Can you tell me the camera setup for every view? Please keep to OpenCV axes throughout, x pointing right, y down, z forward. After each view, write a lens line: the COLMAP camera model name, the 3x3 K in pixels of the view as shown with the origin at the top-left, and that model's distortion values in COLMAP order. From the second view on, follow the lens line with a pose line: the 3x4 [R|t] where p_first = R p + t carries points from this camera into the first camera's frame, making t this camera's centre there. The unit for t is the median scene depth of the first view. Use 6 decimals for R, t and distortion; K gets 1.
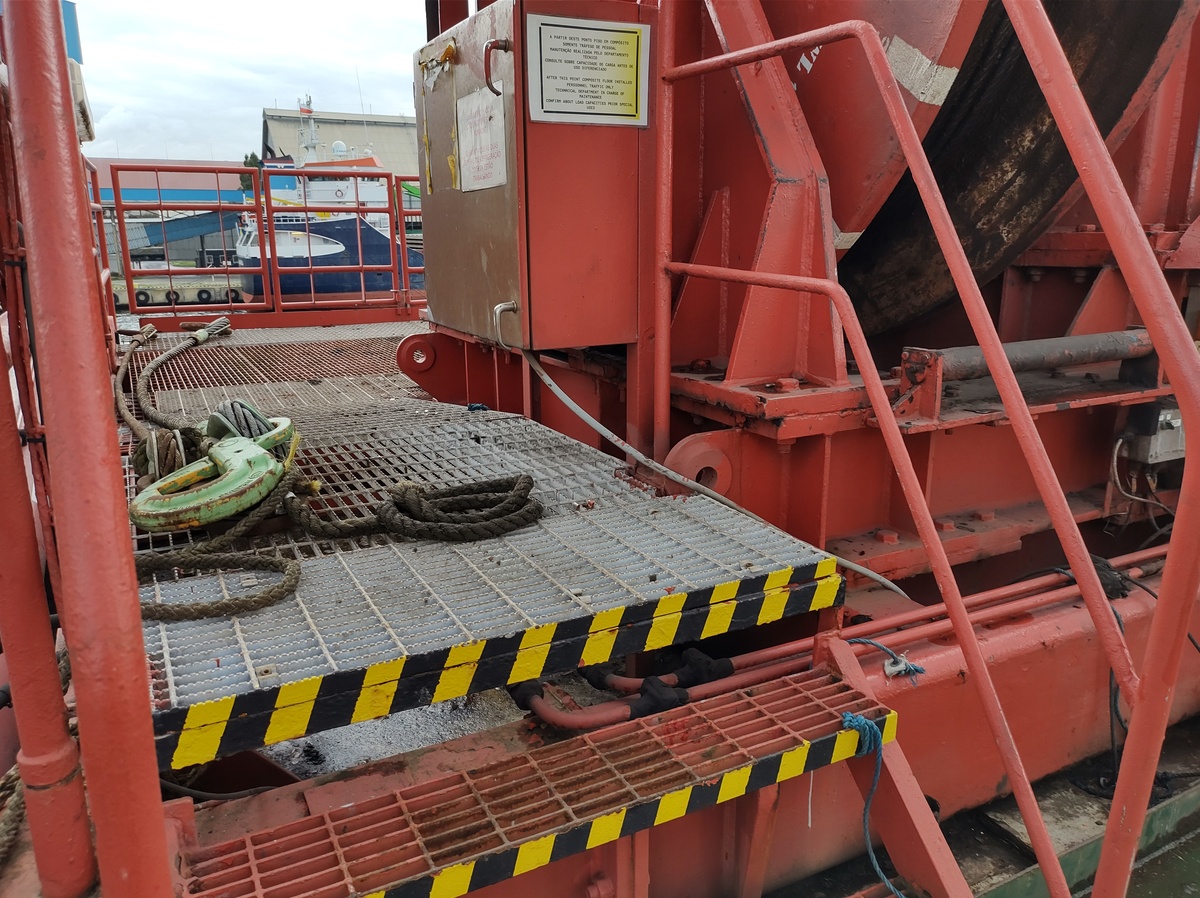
lens RADIAL K [[899.3, 0, 595.7], [0, 899.3, 457.7], [0, 0, 1]] dist [0.024976, -0.001452]
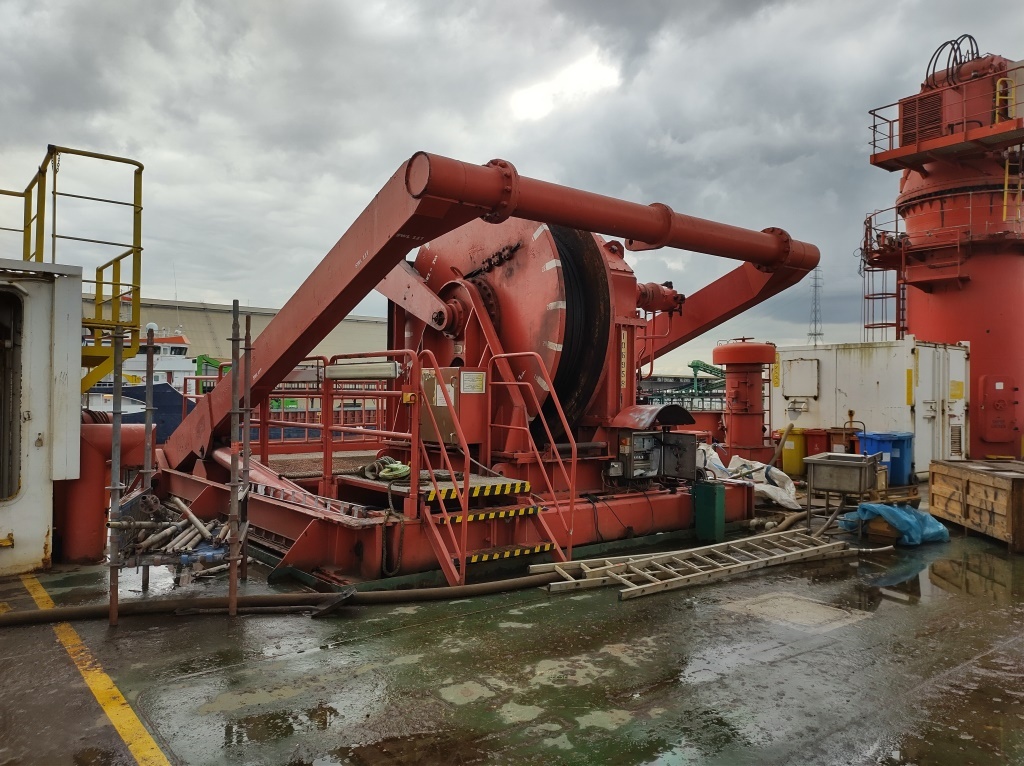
lens RADIAL K [[767.4, 0, 508.3], [0, 767.4, 390.4], [0, 0, 1]] dist [0.024976, -0.001452]
pose [[0.981191, 0.015911, 0.192382, -0.559454], [0.032912, 0.968217, -0.247937, 0.553694], [-0.190213, 0.249605, 0.949482, -2.609251]]
